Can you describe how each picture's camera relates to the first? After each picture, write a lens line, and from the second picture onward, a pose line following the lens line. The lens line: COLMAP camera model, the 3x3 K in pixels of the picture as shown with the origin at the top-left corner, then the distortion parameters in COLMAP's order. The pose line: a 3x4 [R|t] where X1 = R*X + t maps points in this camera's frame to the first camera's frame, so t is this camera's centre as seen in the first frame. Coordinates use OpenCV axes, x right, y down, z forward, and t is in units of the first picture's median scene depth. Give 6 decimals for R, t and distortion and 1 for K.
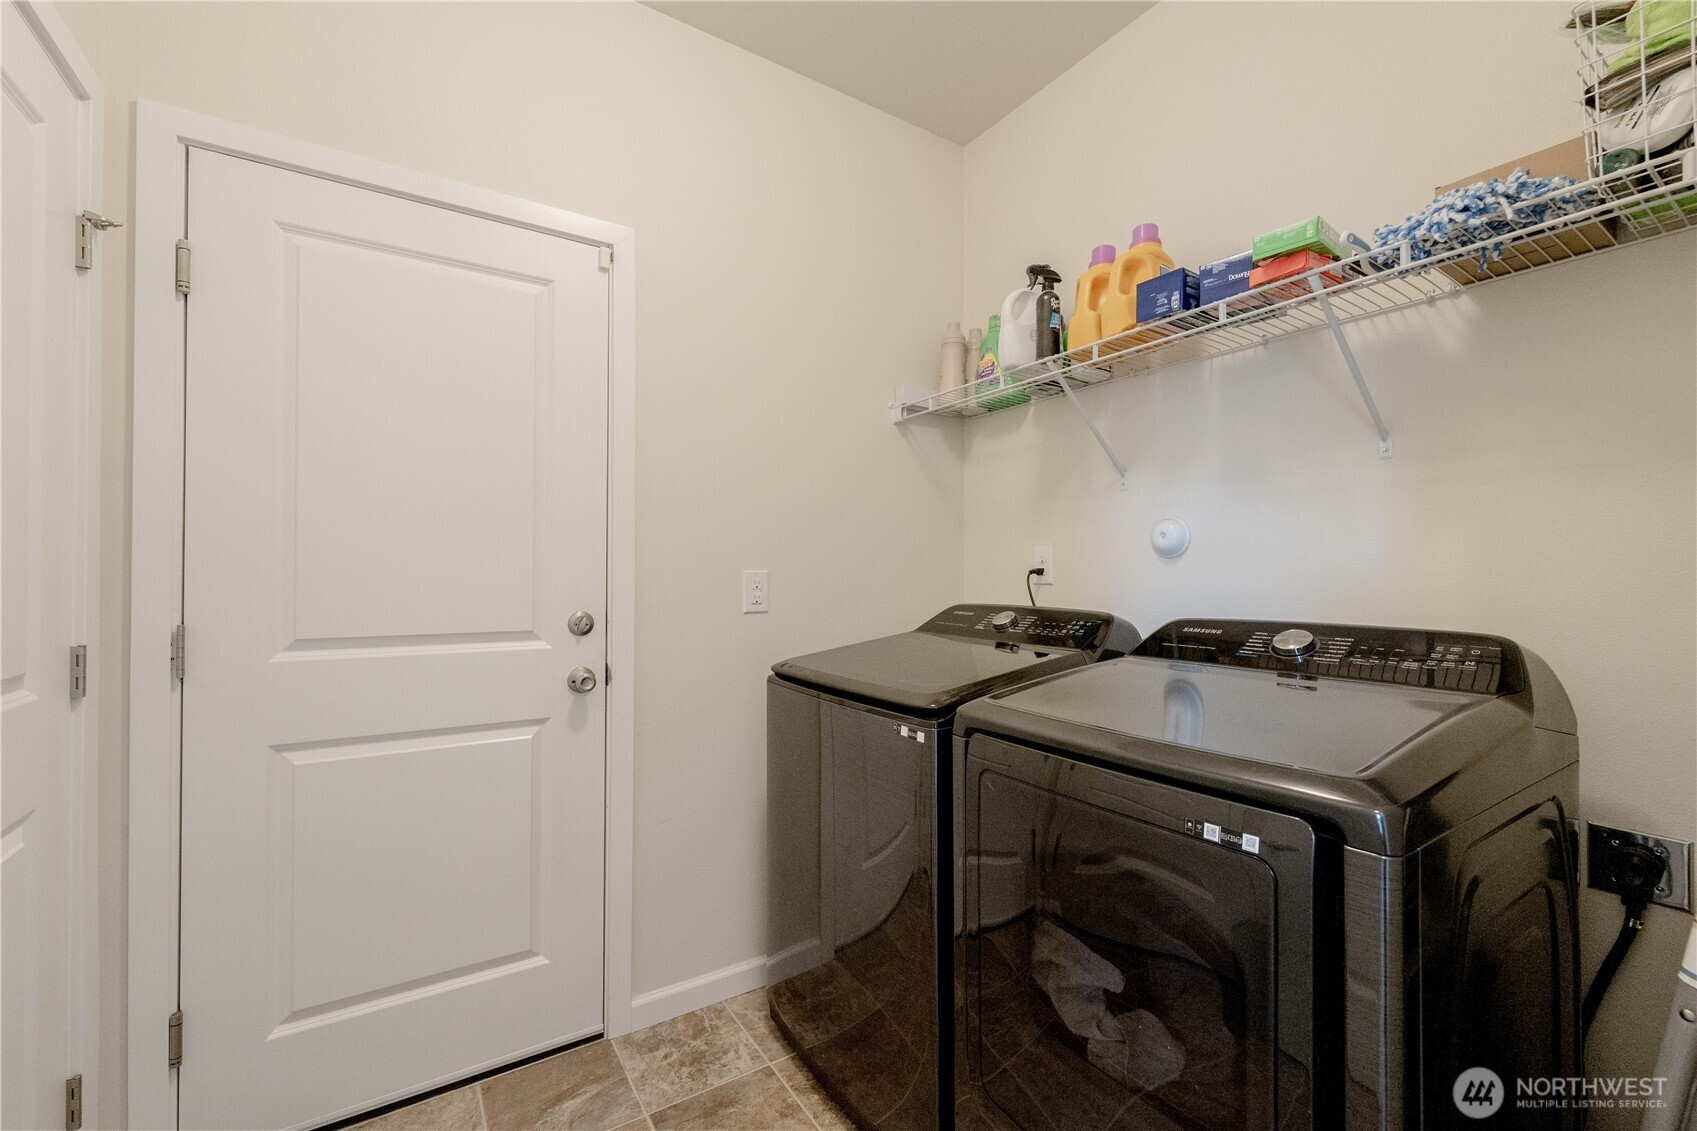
lens RADIAL K [[702.1, 0, 847.3], [0, 702.1, 560.2], [0, 0, 1]] dist [-0.001594, -0.000206]
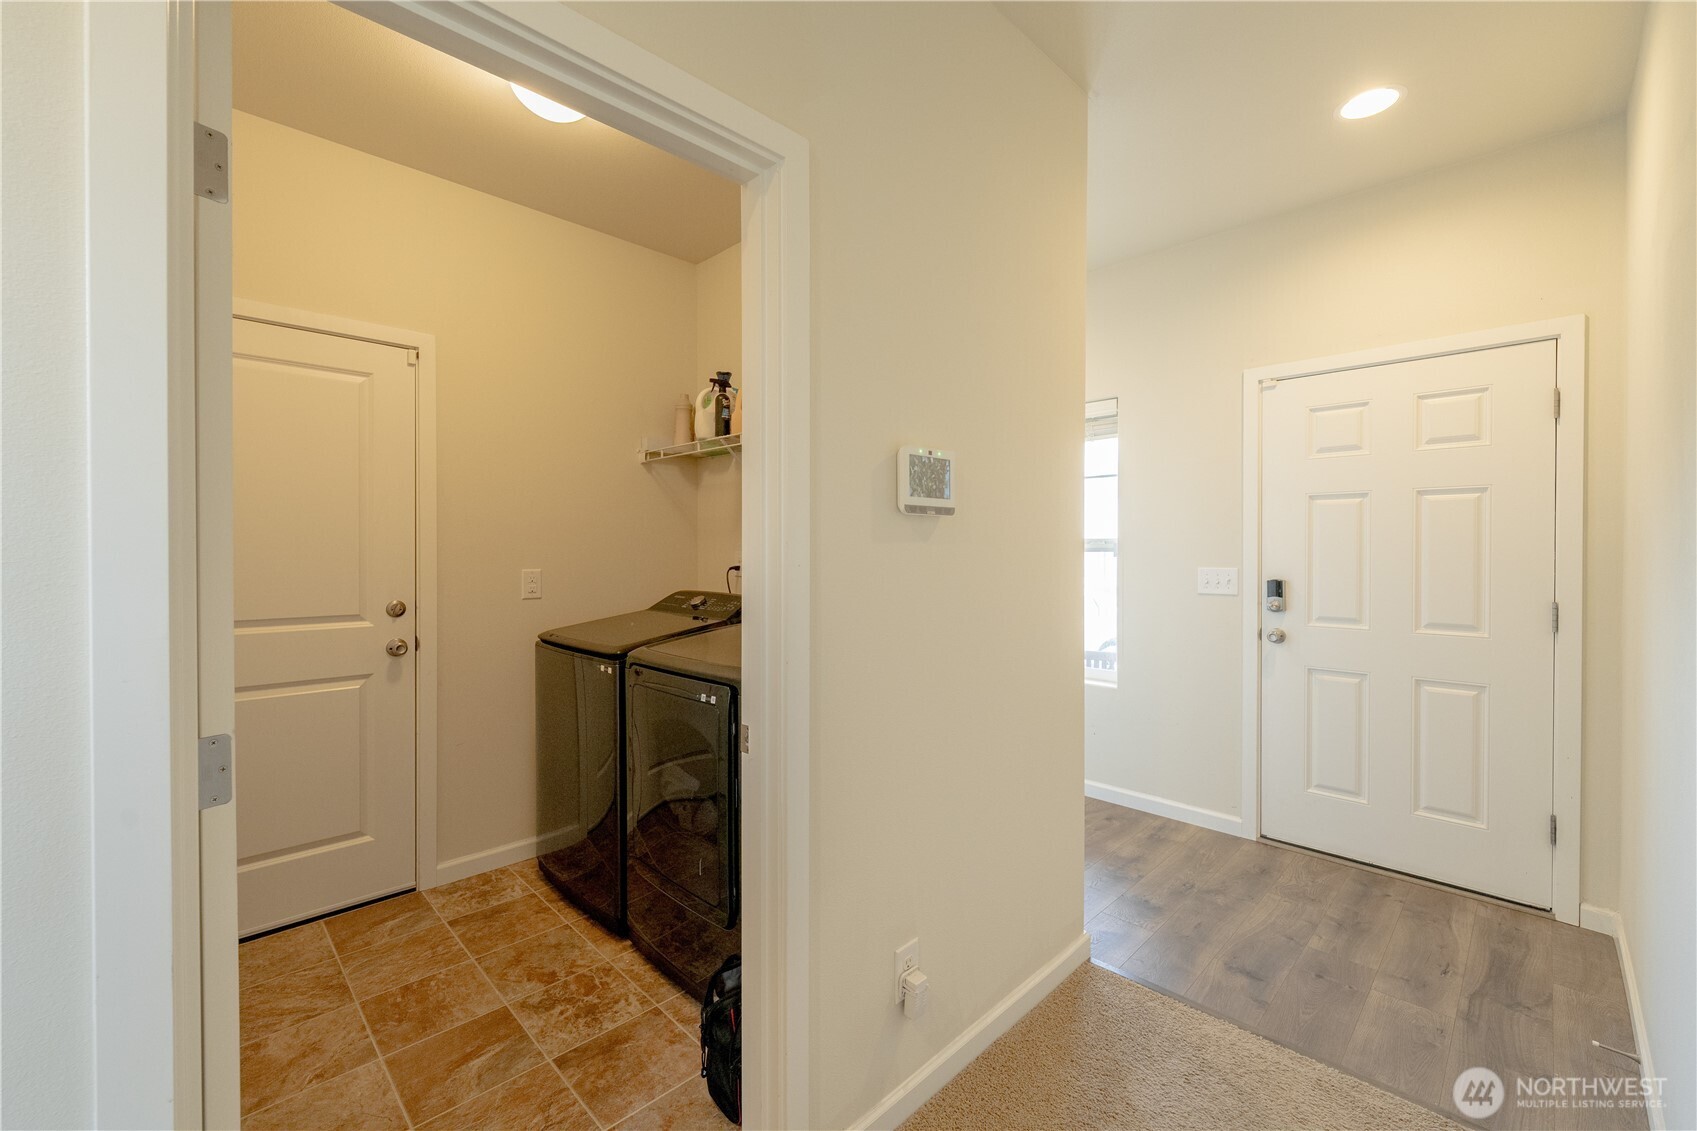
lens RADIAL K [[676.0, 0, 836.6], [0, 676.0, 550.8], [0, 0, 1]] dist [0.000050, -0.005125]
pose [[0.978739, -0.000567, 0.205111, 0.224604], [-0.002956, 0.999853, 0.016866, -0.055546], [-0.205090, -0.017114, 0.978593, -0.548369]]
